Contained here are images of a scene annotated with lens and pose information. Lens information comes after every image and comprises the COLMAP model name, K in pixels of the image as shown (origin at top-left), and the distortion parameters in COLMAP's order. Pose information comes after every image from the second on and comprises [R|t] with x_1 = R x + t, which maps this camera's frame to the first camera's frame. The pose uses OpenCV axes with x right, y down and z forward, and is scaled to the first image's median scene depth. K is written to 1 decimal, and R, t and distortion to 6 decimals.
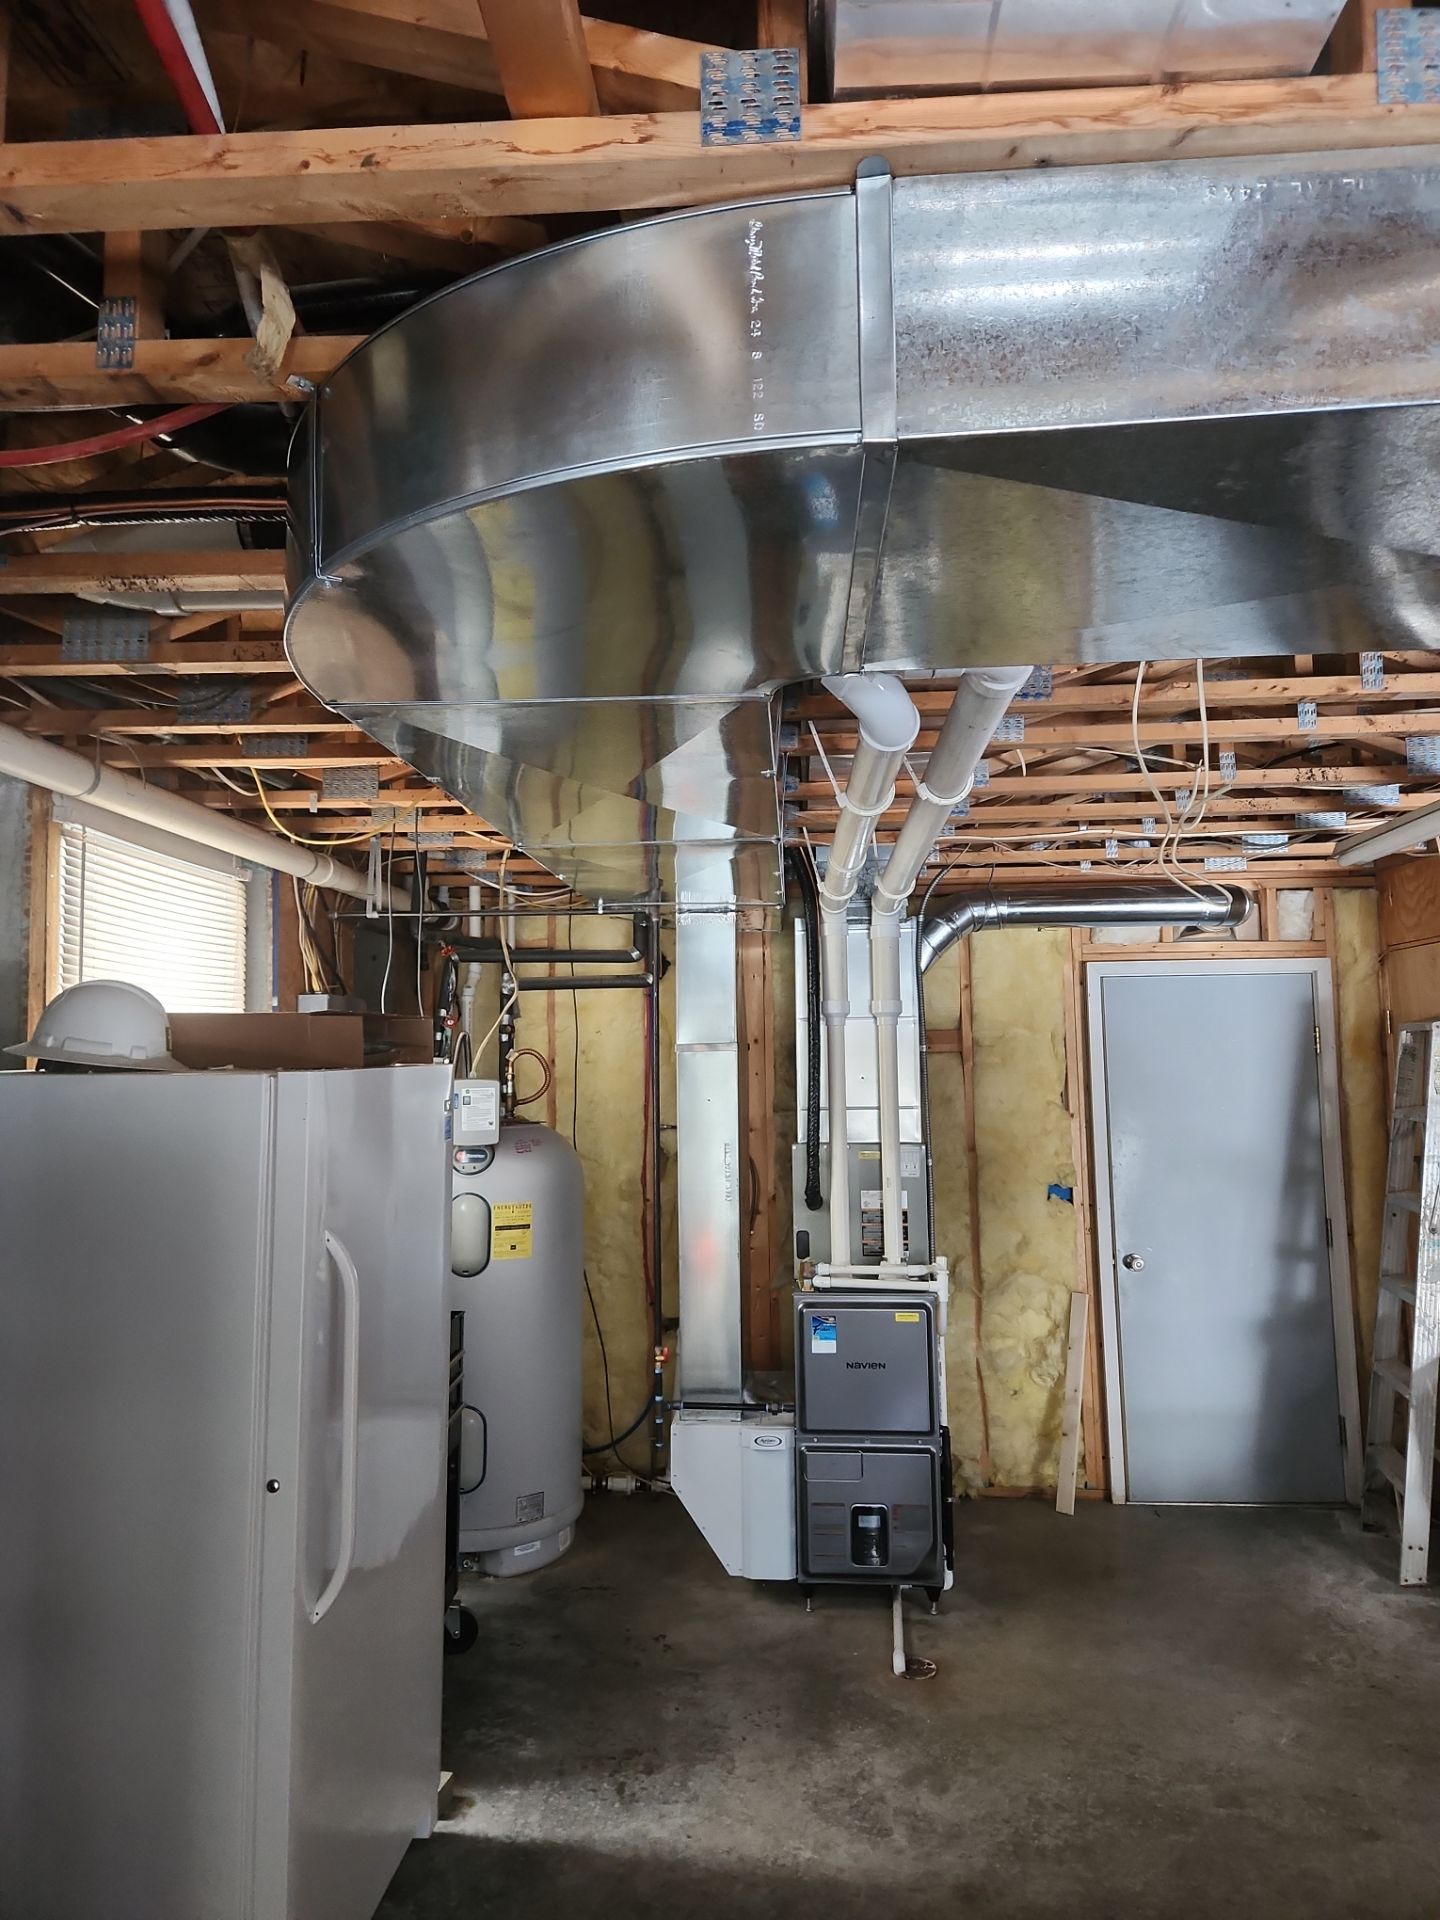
lens RADIAL K [[1277.9, 0, 709.4], [0, 1277.9, 959.5], [0, 0, 1]] dist [0.053153, -0.002767]
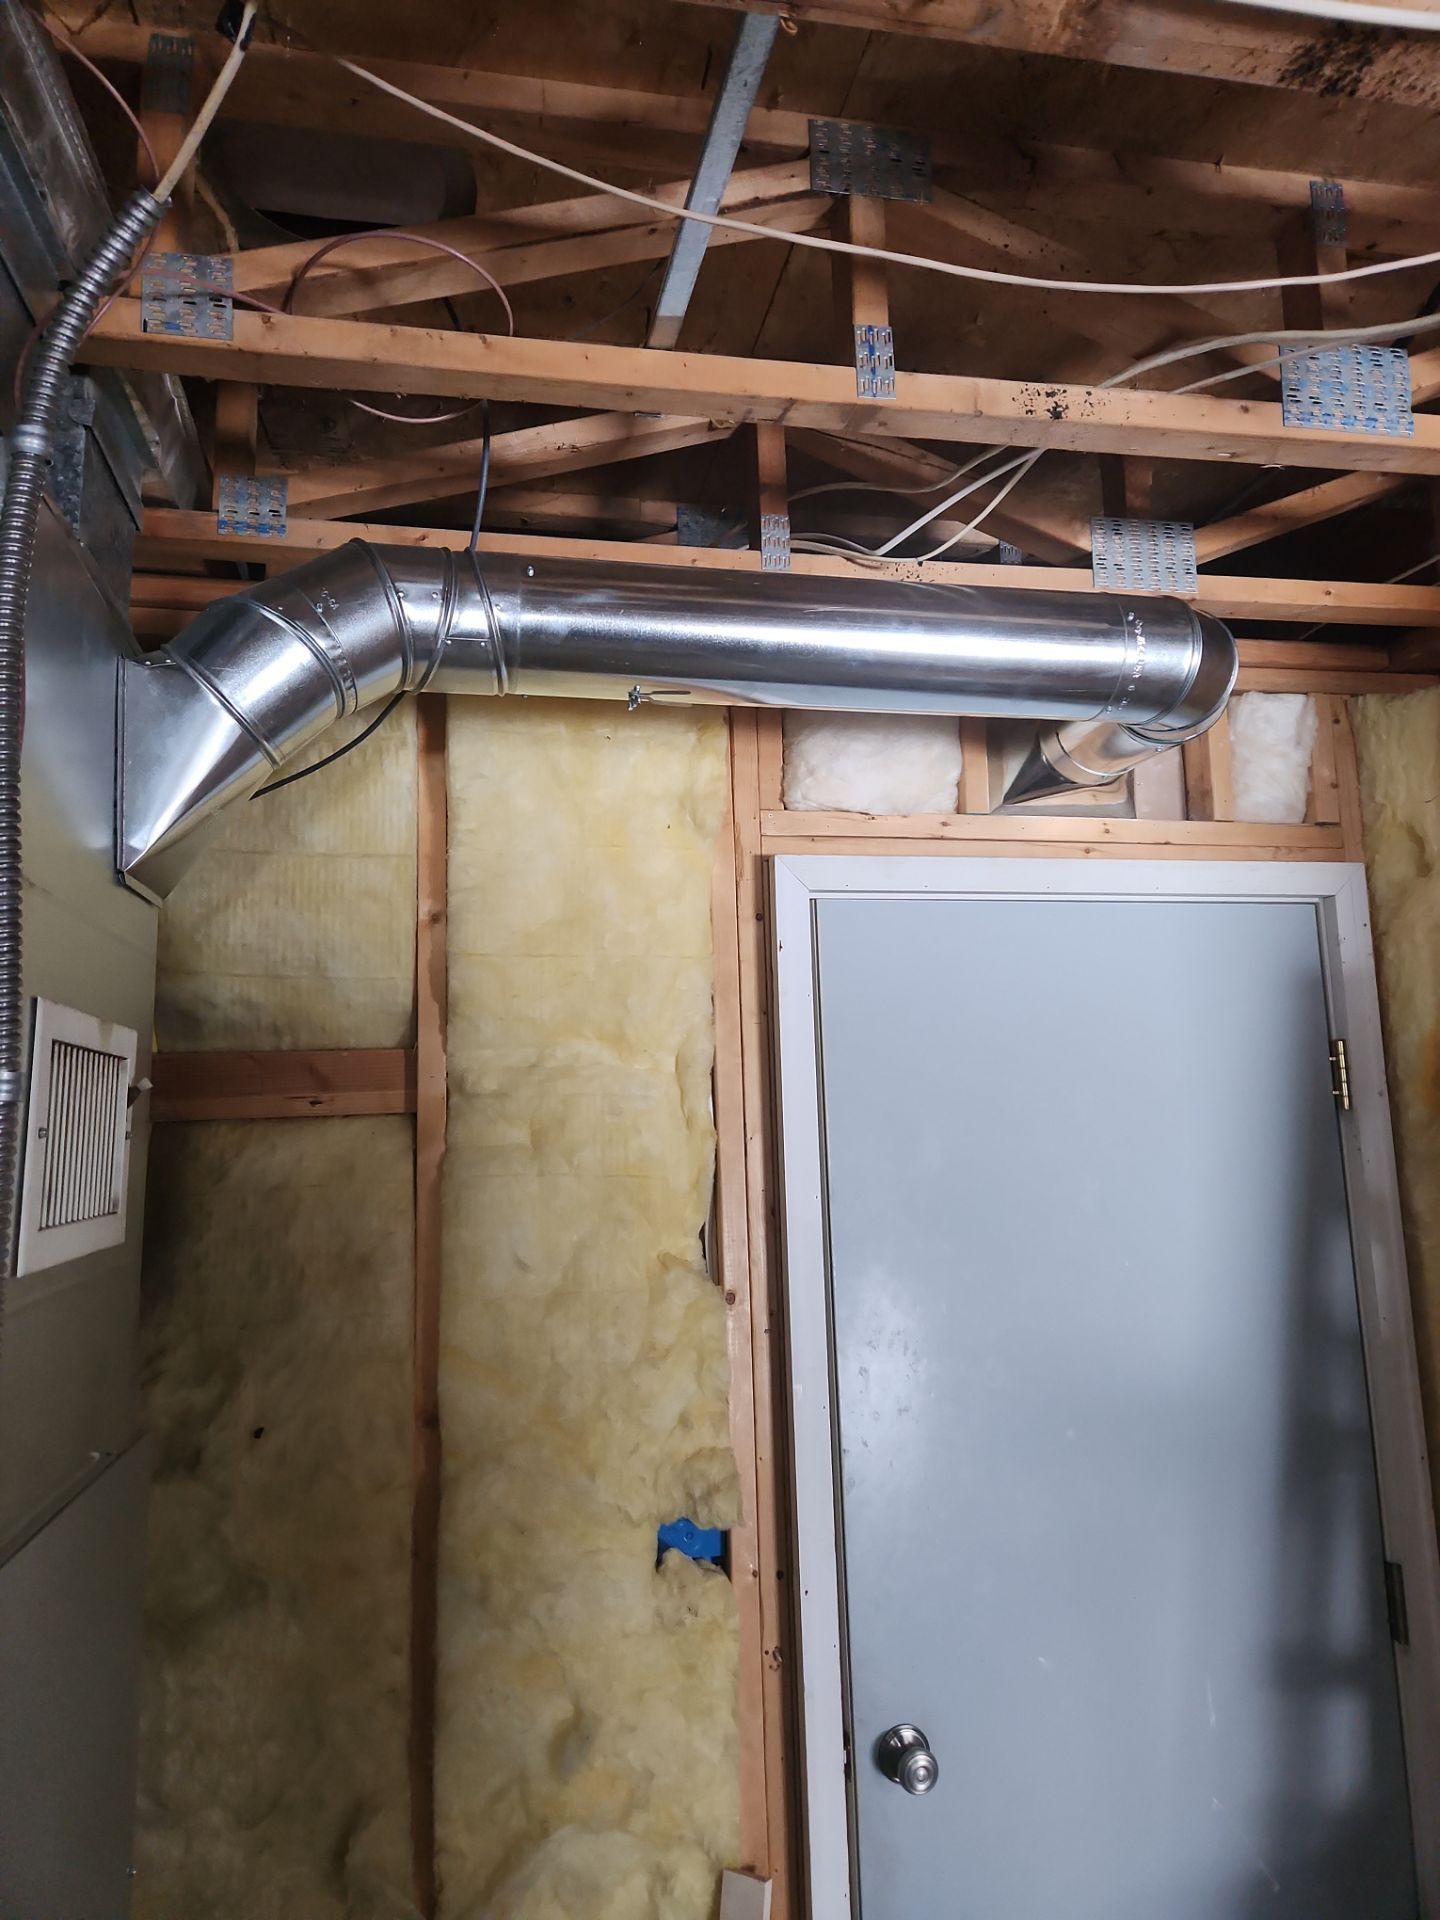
lens RADIAL K [[1277.9, 0, 717.5], [0, 1277.9, 948.8], [0, 0, 1]] dist [0.053153, -0.002767]
pose [[0.964365, 0.026440, 0.263250, 0.188121], [-0.008734, 0.997633, -0.068205, 0.052668], [-0.264430, 0.063476, 0.962314, 0.671540]]
